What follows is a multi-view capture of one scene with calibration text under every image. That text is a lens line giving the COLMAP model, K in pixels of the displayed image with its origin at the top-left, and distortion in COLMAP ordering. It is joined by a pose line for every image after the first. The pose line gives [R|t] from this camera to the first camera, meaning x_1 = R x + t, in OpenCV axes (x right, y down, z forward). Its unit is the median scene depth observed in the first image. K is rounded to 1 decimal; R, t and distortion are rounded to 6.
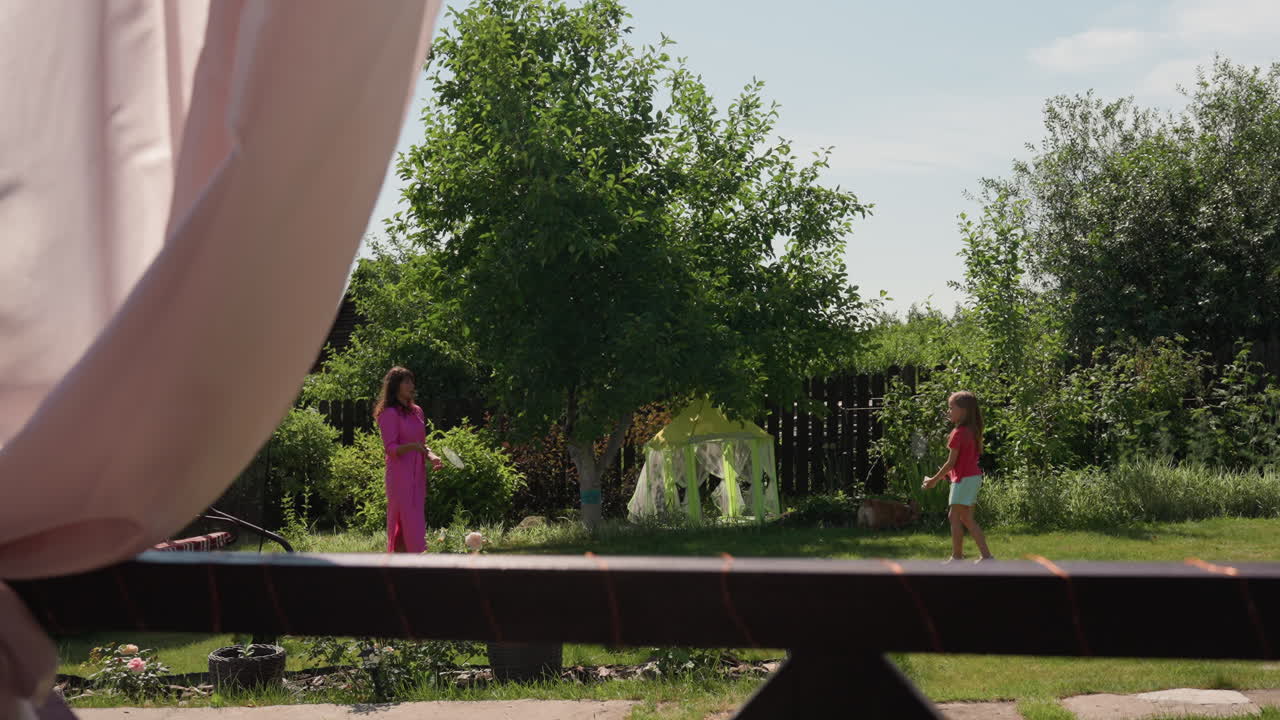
lens RADIAL K [[1803.7, 0, 640.0], [0, 1803.7, 360.0], [0, 0, 1]] dist [-0.012144, -0.033482]
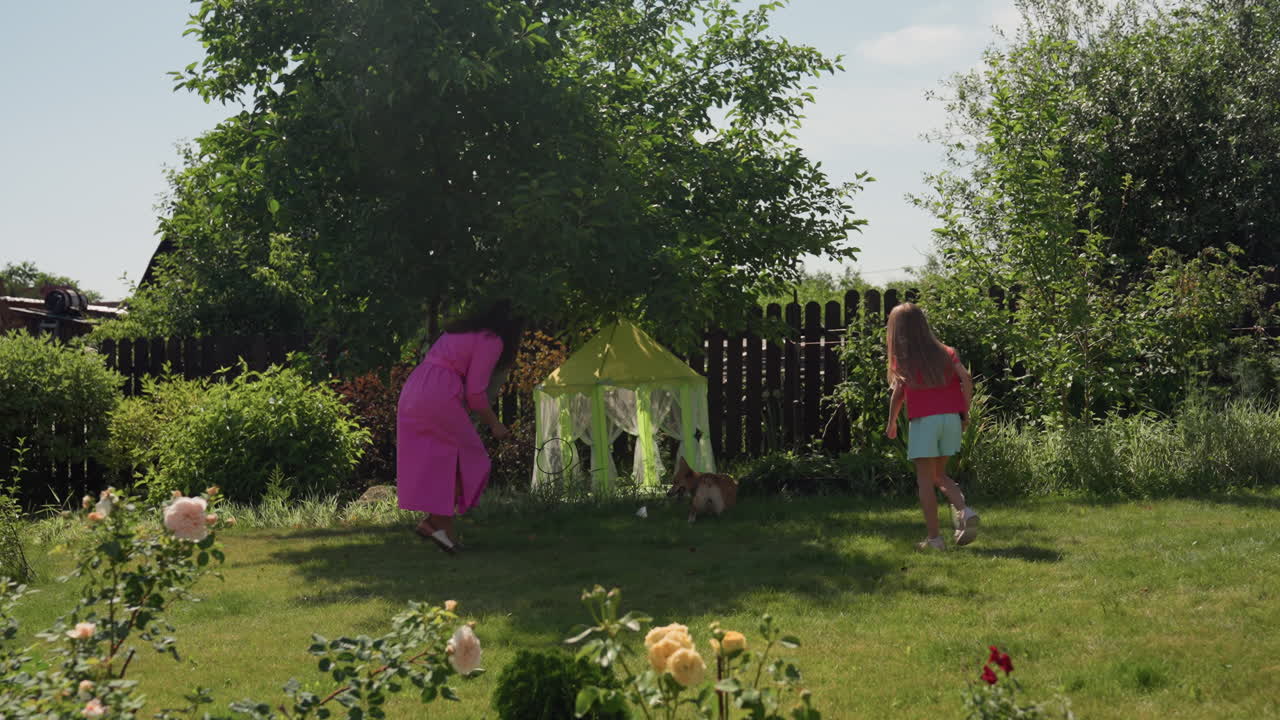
lens RADIAL K [[1606.3, 0, 640.0], [0, 1606.3, 360.0], [0, 0, 1]] dist [0.010046, 0.008379]
pose [[0.996273, 0.000879, 0.086256, -0.011023], [-0.000895, 1.000000, 0.000144, 0.035434], [-0.086256, -0.000220, 0.996273, 0.342275]]
